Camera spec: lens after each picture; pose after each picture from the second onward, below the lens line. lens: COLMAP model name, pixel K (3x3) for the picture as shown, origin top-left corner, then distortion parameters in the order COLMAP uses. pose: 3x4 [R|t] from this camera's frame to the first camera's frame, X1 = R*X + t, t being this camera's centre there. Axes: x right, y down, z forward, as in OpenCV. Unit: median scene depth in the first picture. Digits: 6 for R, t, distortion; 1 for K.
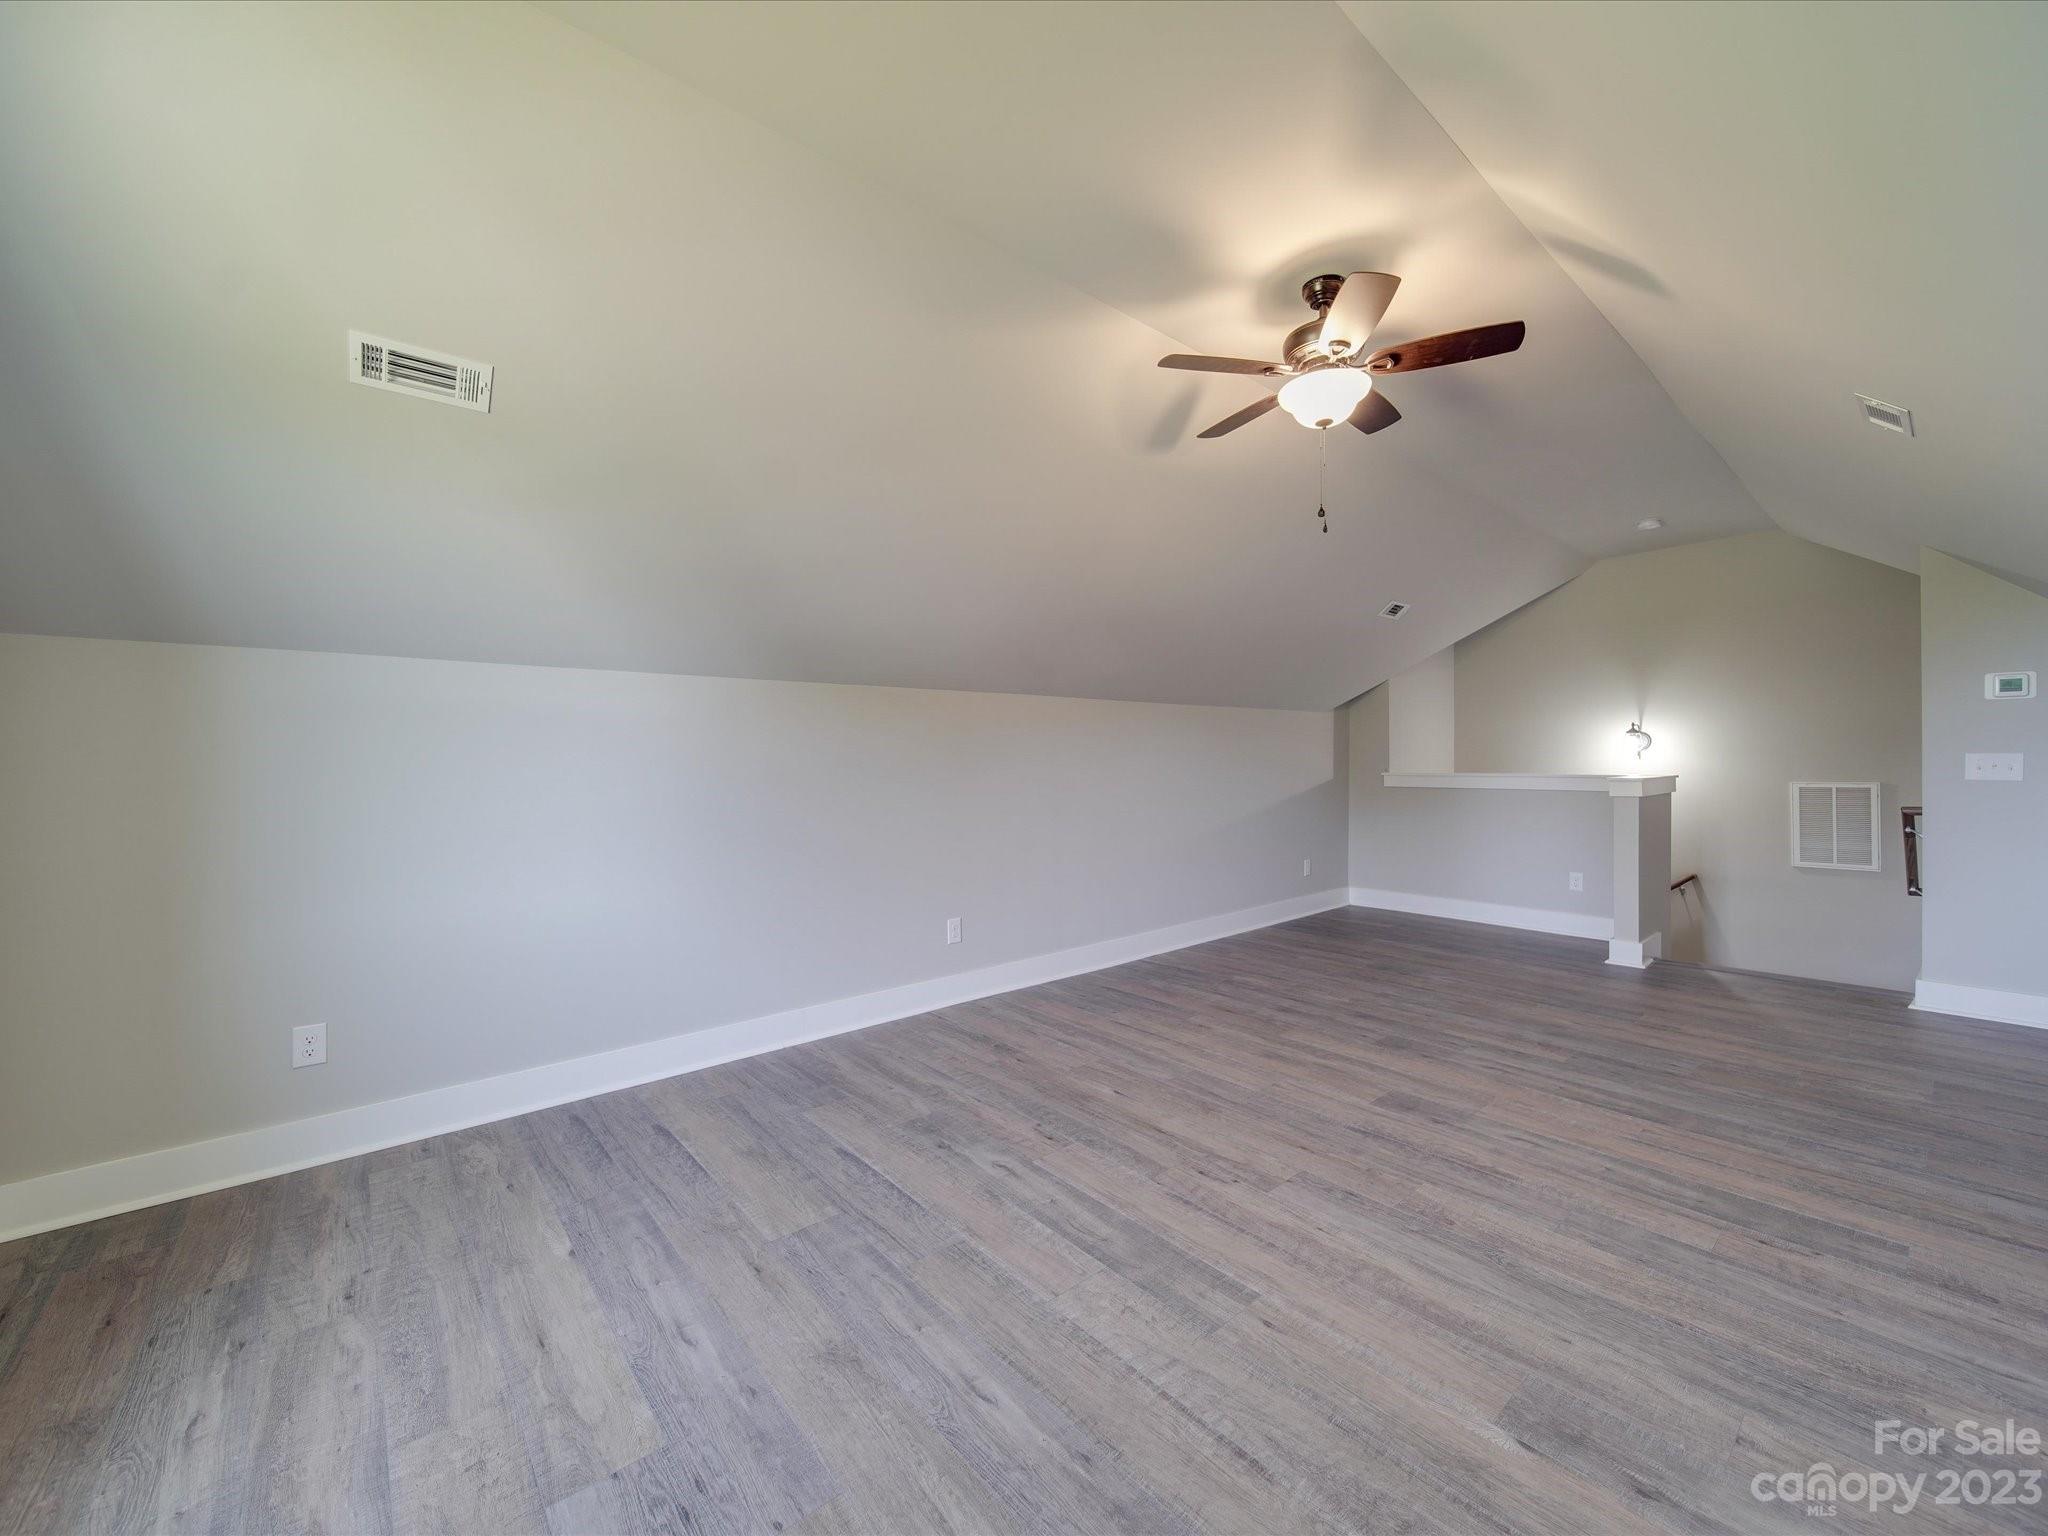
lens RADIAL K [[806.3, 0, 1006.4], [0, 806.3, 776.0], [0, 0, 1]] dist [0.000914, -0.002039]
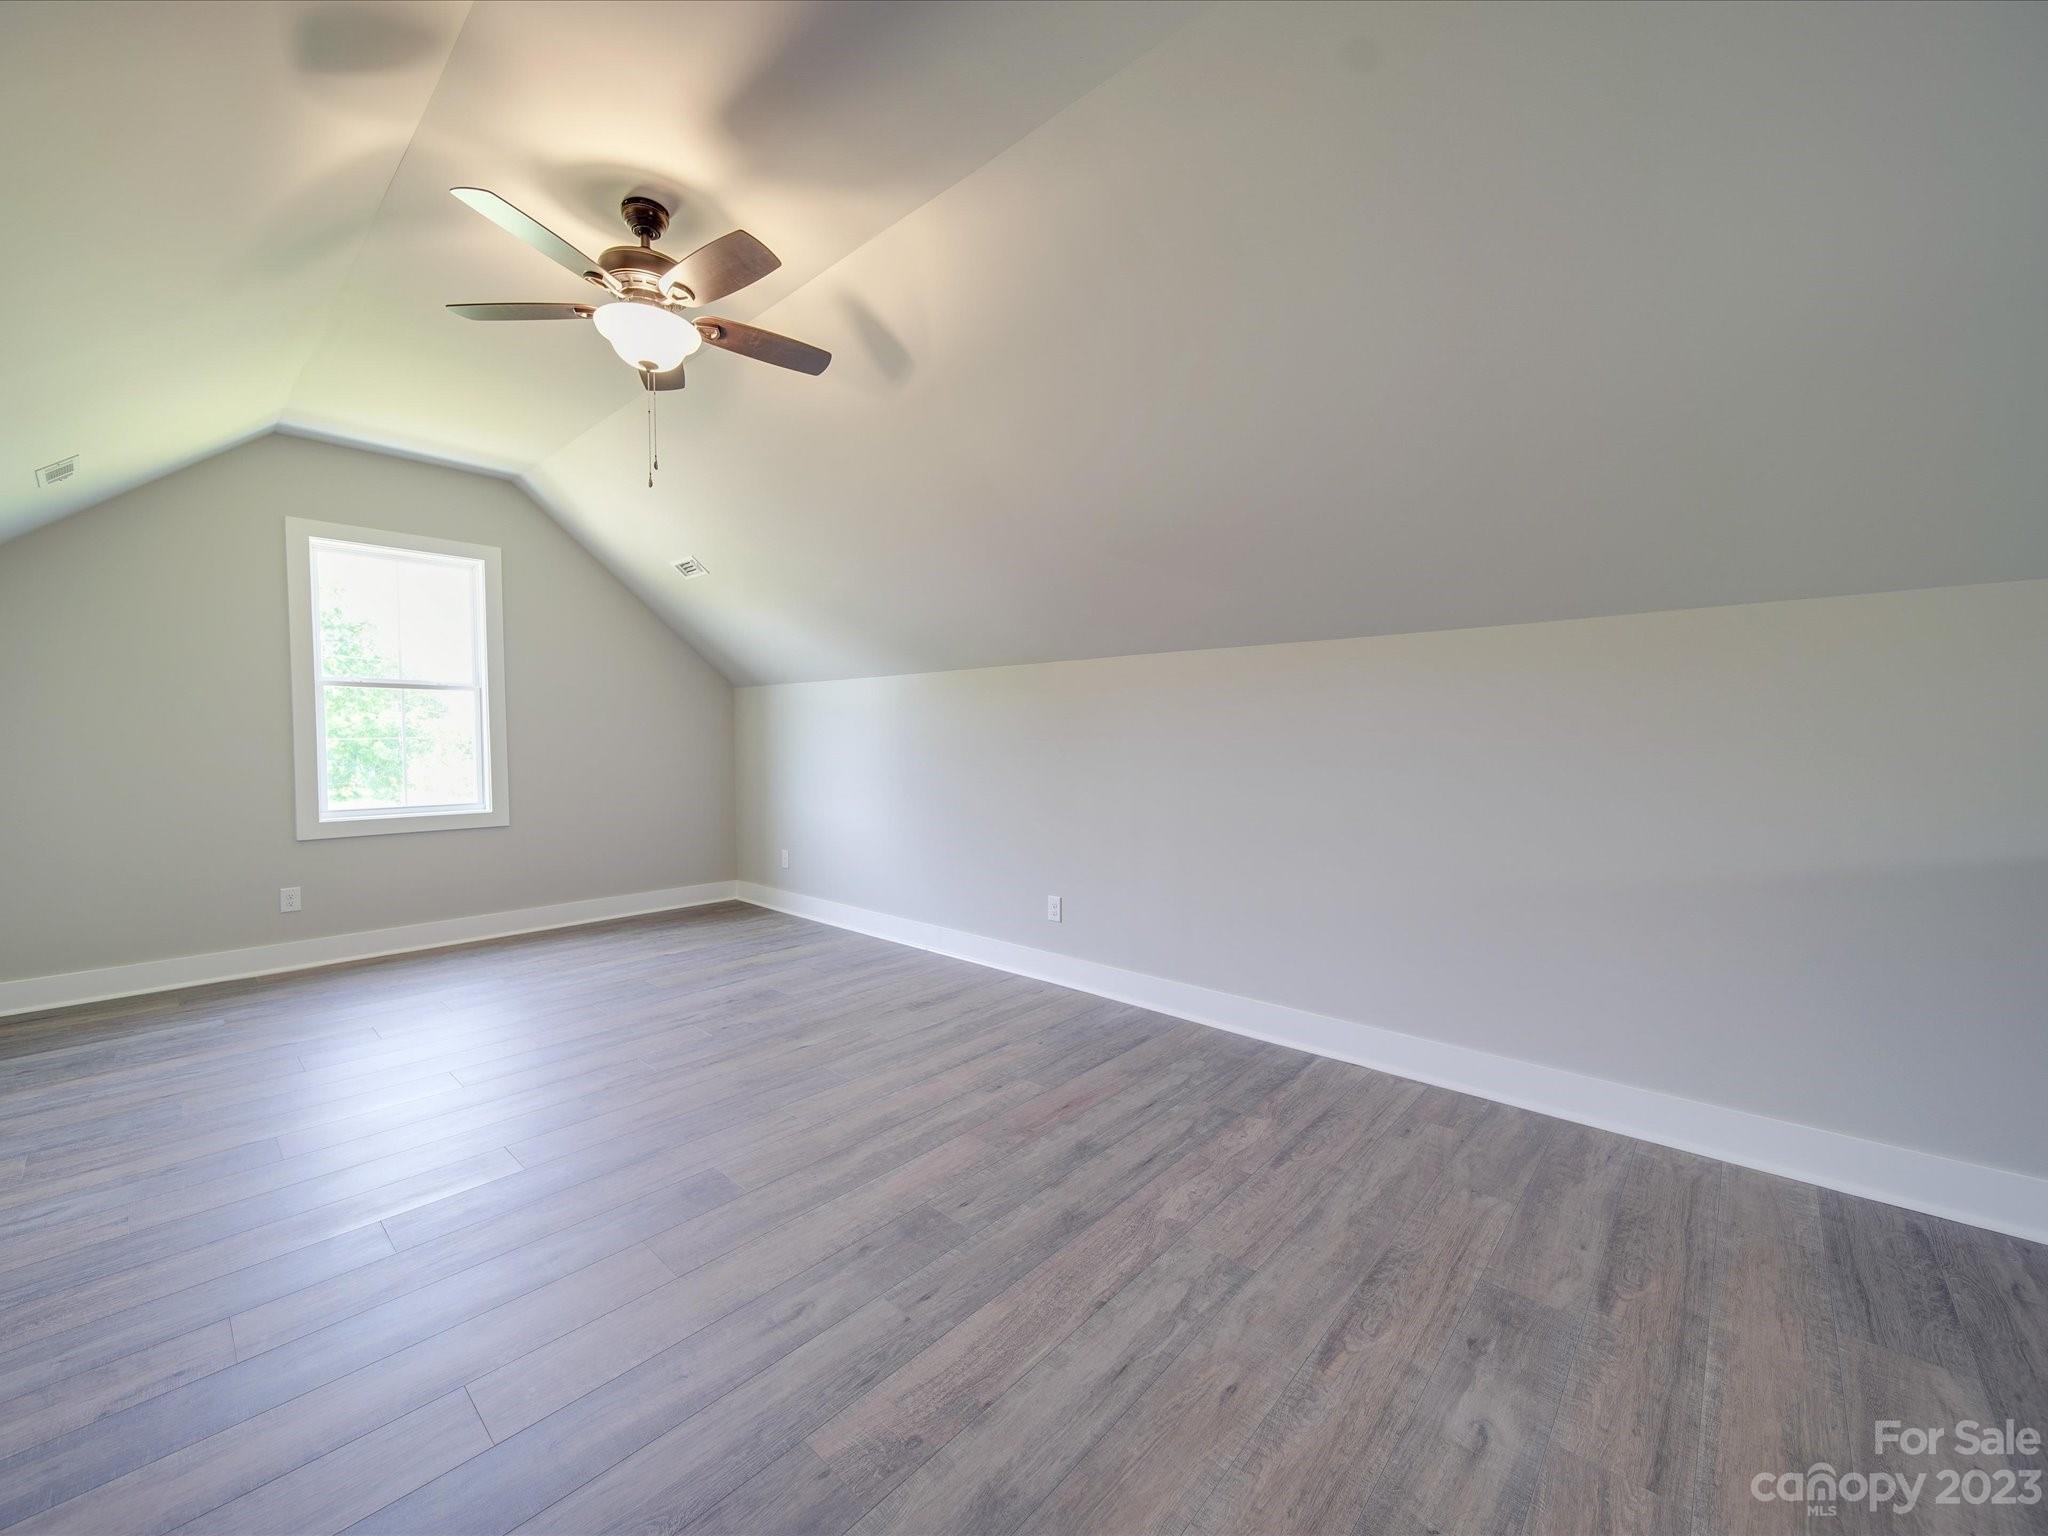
lens RADIAL K [[806.3, 0, 1024.8], [0, 806.3, 755.3], [0, 0, 1]] dist [0.000914, -0.002039]
pose [[0.141177, 0.031485, -0.989484, 1.023564], [-0.021261, 0.999360, 0.028766, -0.018953], [0.989756, 0.016976, 0.141756, 0.962418]]
